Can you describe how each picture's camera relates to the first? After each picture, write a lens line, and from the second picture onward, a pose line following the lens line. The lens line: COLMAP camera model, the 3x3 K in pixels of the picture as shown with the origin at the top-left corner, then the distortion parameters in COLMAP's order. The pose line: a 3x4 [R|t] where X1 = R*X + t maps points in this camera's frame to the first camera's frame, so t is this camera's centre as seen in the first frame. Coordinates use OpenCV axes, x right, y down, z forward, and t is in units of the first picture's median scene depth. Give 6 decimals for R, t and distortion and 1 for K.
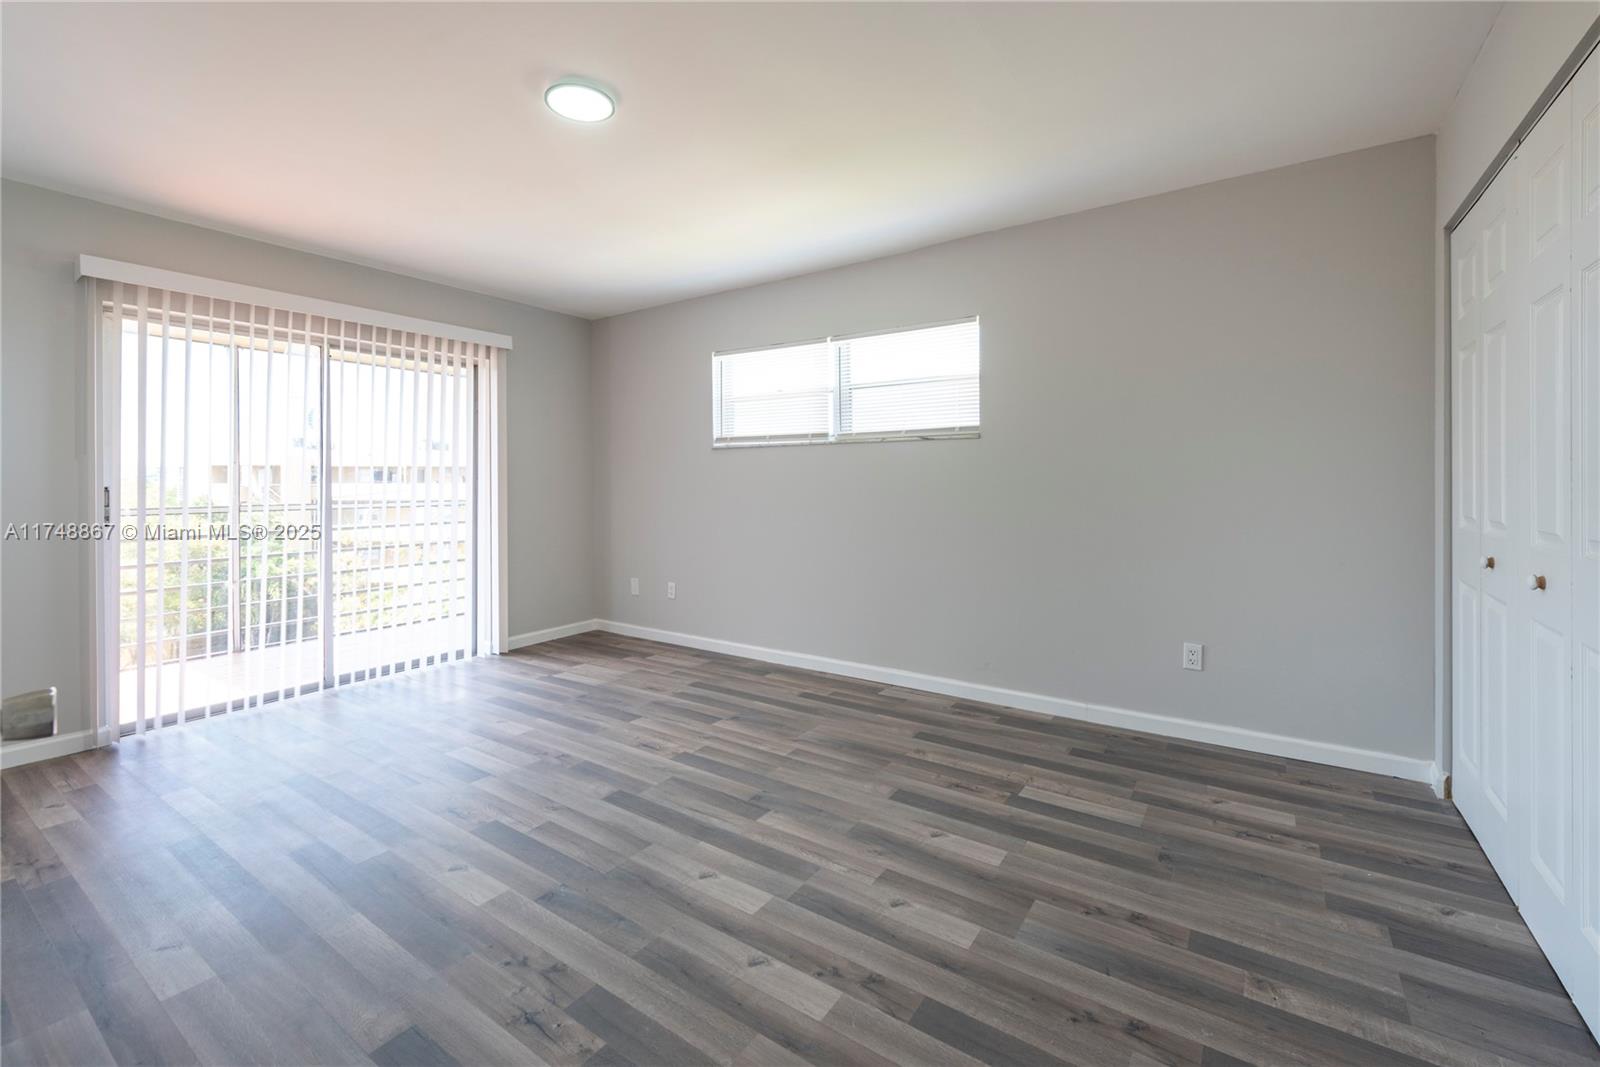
lens RADIAL K [[703.1, 0, 771.3], [0, 703.1, 475.5], [0, 0, 1]] dist [0.004253, -0.001771]
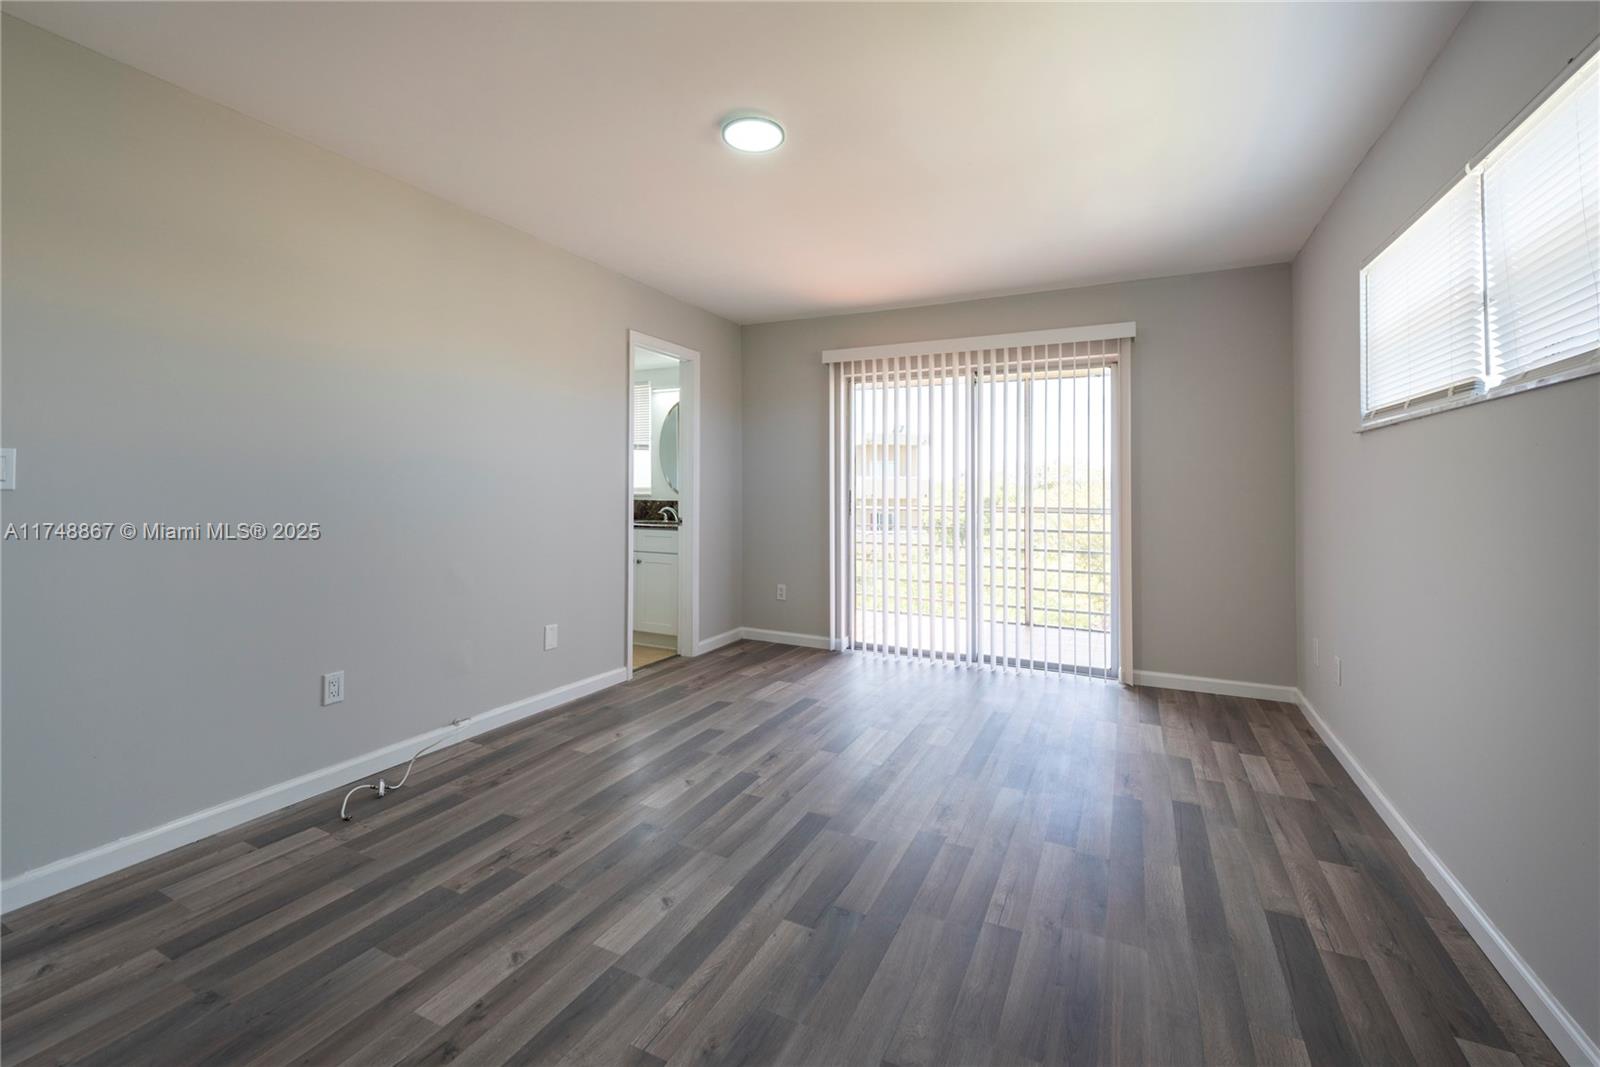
lens RADIAL K [[657.1, 0, 799.6], [0, 657.1, 485.7], [0, 0, 1]] dist [-0.013537, -0.000039]
pose [[0.161449, -0.000563, -0.986881, 0.656239], [-0.000576, 1.000000, -0.000665, 0.008474], [0.986881, 0.000675, 0.161449, 0.845483]]
